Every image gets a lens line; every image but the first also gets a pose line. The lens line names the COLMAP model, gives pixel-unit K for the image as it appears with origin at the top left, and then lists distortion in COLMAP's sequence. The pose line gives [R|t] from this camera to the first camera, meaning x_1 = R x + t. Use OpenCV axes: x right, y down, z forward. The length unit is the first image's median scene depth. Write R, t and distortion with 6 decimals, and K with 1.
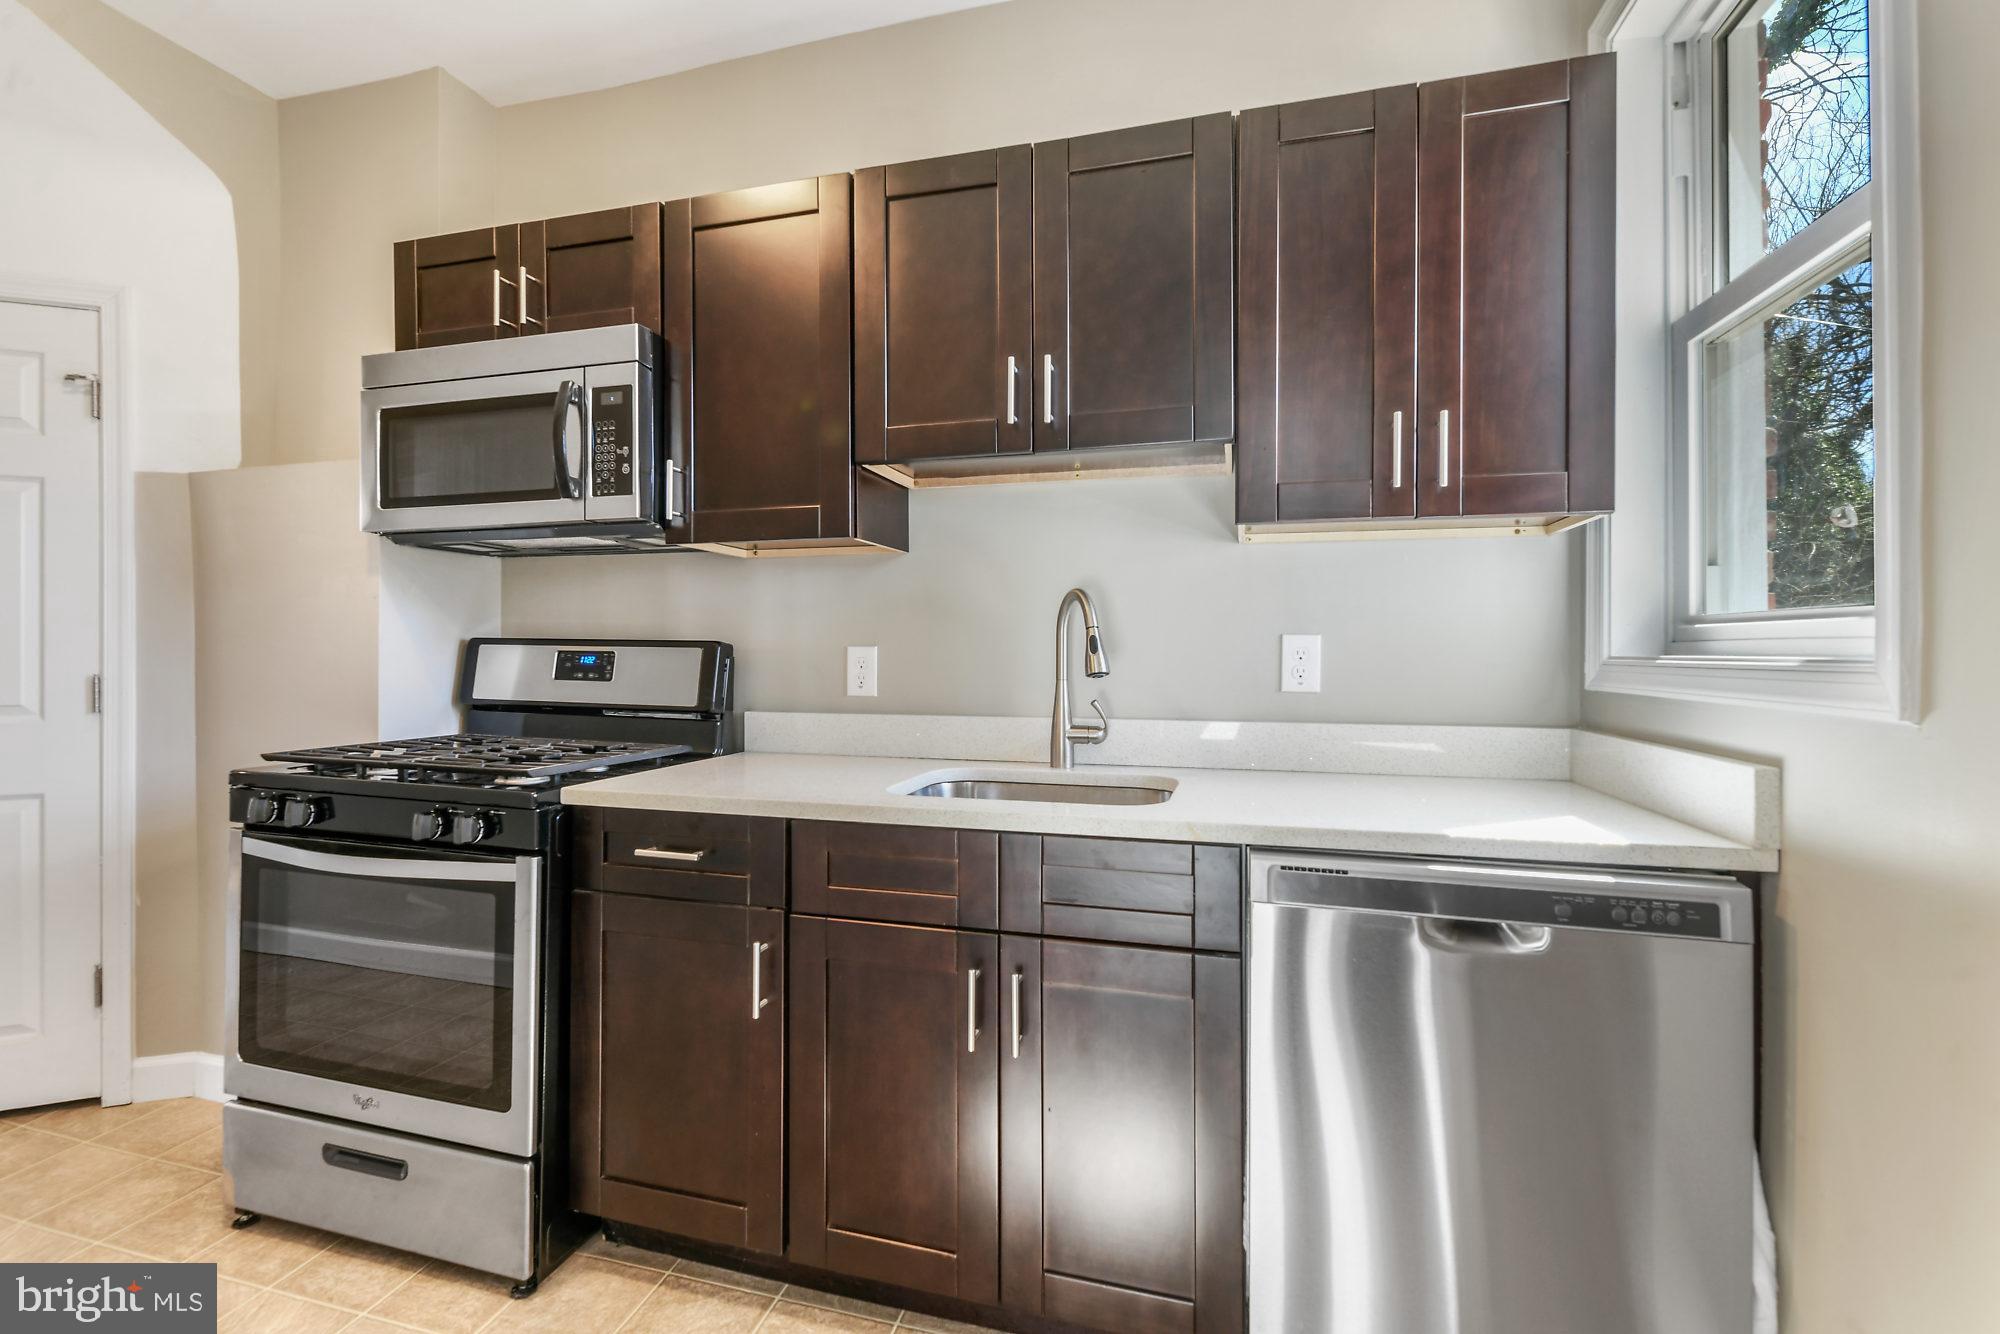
lens RADIAL K [[871.1, 0, 1005.6], [0, 871.1, 647.3], [0, 0, 1]] dist [-0.003572, -0.001140]
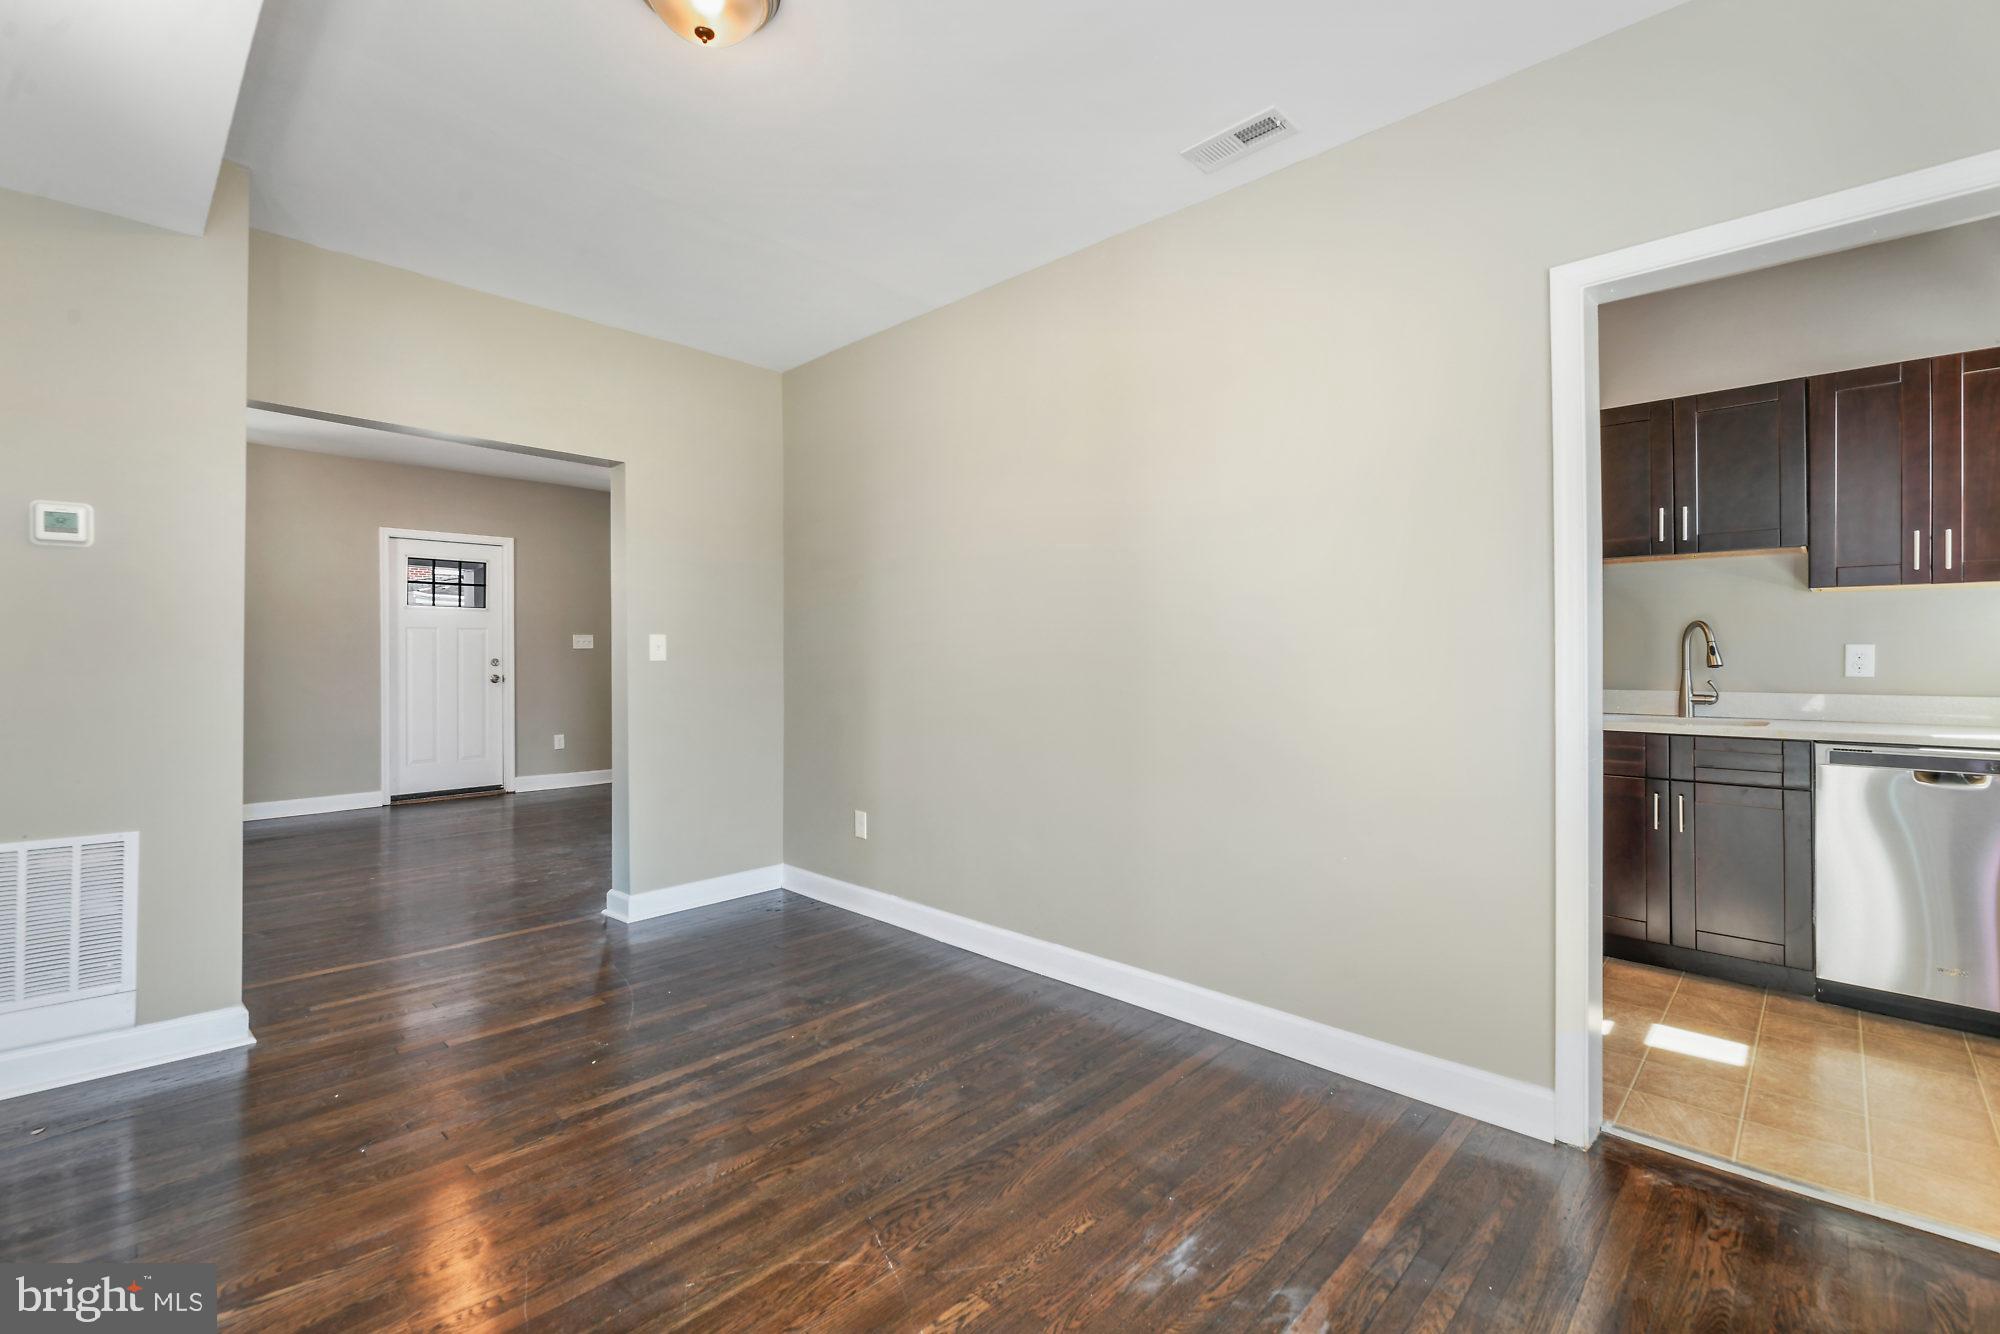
lens RADIAL K [[871.1, 0, 1001.5], [0, 871.1, 654.3], [0, 0, 1]] dist [-0.003572, -0.001140]
pose [[0.876493, -0.002964, -0.481406, -0.323995], [0.004510, 0.999988, 0.002055, -0.005577], [0.481394, -0.003972, 0.876495, -1.323088]]
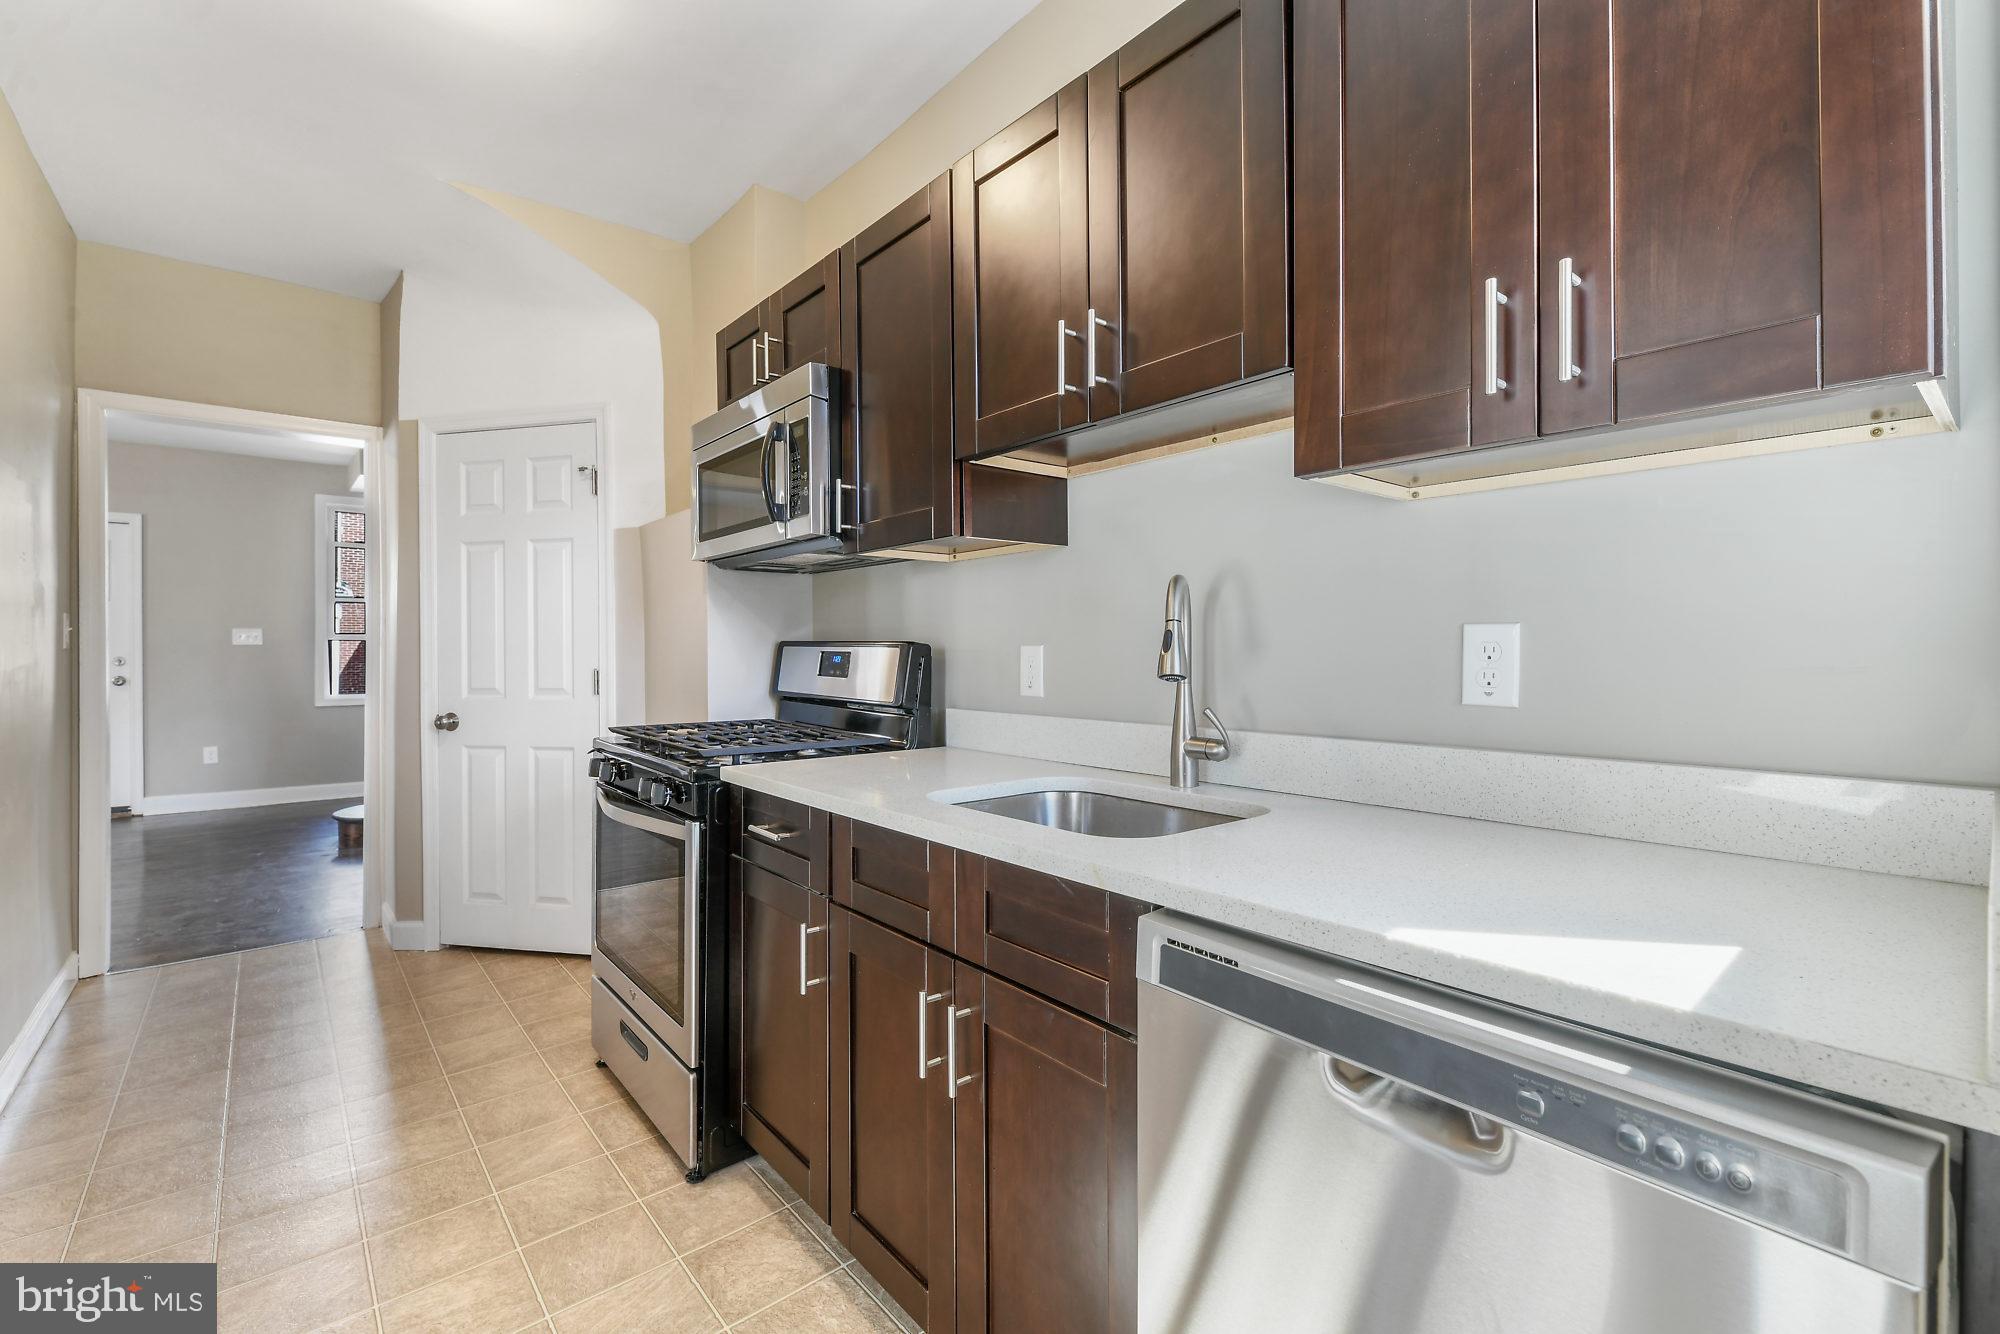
lens RADIAL K [[871.1, 0, 992.3], [0, 871.1, 647.3], [0, 0, 1]] dist [-0.003572, -0.001140]
pose [[0.820672, -0.006450, -0.571363, 0.402526], [0.007421, 0.999972, -0.000629, 0.001461], [0.571351, -0.003724, 0.820698, 0.198328]]
